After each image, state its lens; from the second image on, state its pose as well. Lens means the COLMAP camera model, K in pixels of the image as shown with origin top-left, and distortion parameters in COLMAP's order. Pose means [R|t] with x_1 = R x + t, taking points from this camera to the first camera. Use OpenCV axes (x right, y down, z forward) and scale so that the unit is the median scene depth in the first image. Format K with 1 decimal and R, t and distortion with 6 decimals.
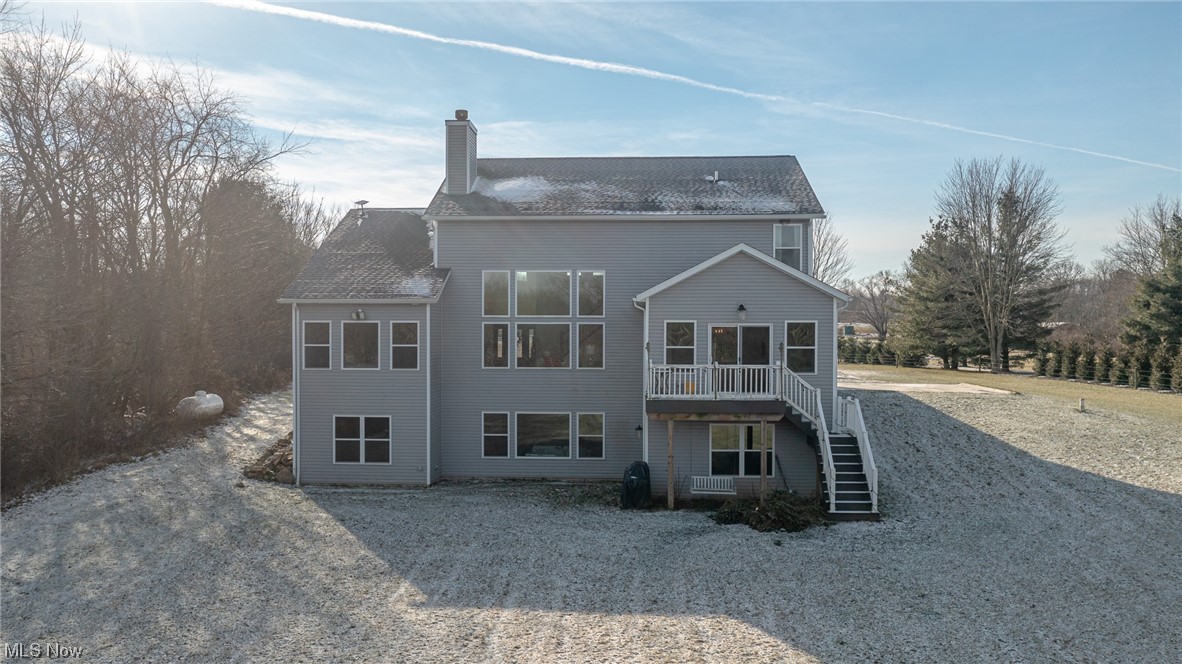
lens RADIAL K [[993.2, 0, 591.0], [0, 993.2, 332.0], [0, 0, 1]] dist [0.091959, -0.187942]
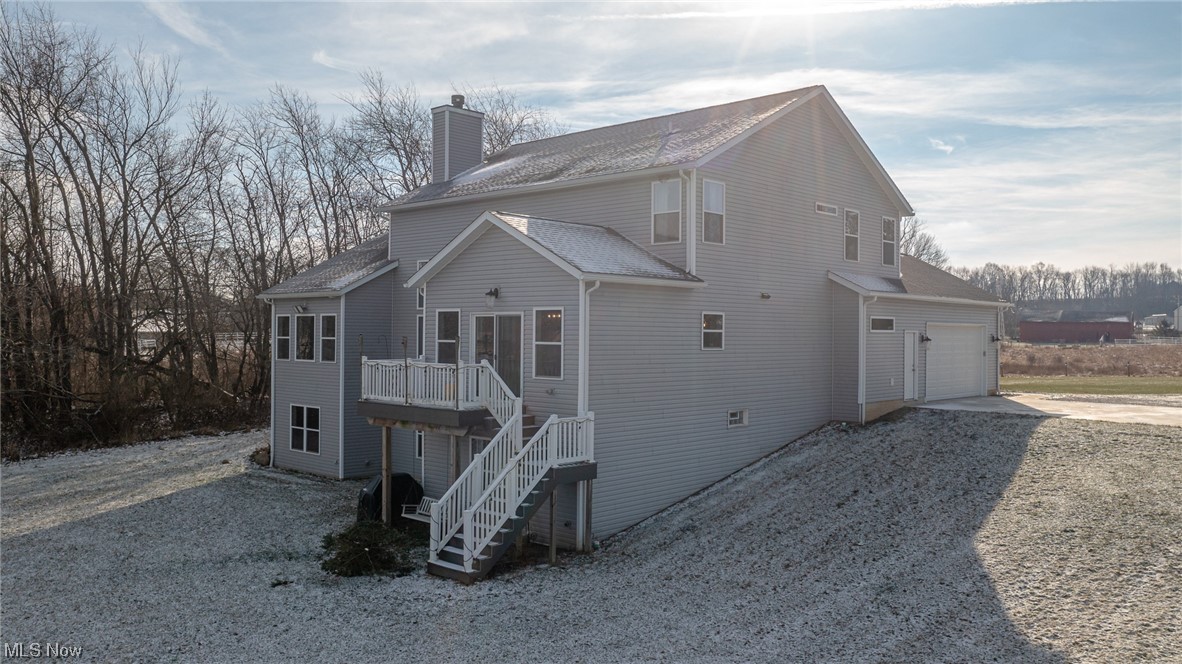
lens RADIAL K [[993.2, 0, 591.0], [0, 993.2, 332.0], [0, 0, 1]] dist [0.091959, -0.187942]
pose [[0.727459, 0.003077, -0.686145, 0.654546], [-0.008002, 0.999960, -0.003999, 0.008448], [0.686105, 0.008400, 0.727454, 0.417870]]
